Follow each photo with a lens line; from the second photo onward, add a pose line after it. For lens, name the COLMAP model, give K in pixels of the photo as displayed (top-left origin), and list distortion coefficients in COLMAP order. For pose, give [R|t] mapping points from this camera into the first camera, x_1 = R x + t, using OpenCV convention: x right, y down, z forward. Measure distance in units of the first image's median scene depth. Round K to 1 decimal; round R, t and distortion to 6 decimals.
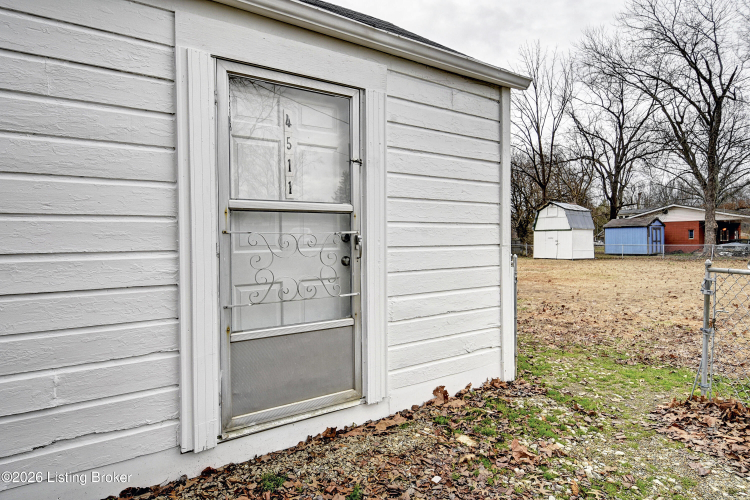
lens RADIAL K [[432.3, 0, 373.7], [0, 432.3, 248.3], [0, 0, 1]] dist [-0.002714, -0.006919]
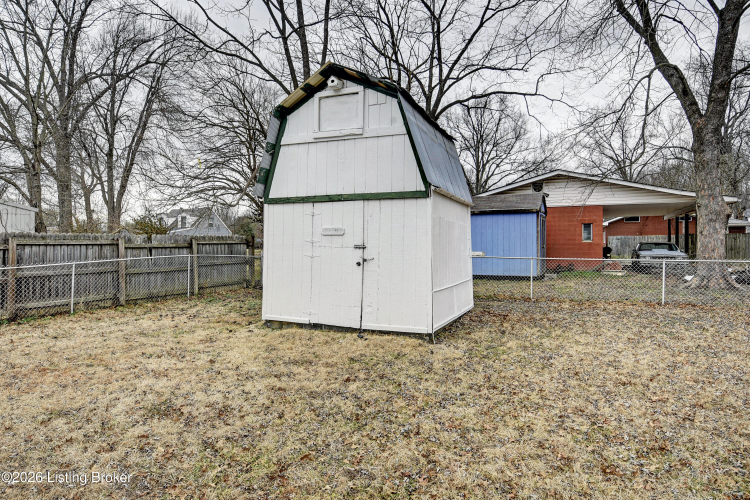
lens RADIAL K [[432.3, 0, 375.6], [0, 432.3, 247.3], [0, 0, 1]] dist [-0.002714, -0.006919]
pose [[0.867709, -0.000143, 0.497072, 0.276301], [0.003589, 0.999976, -0.005977, -0.013129], [-0.497059, 0.006970, 0.867689, 0.692014]]
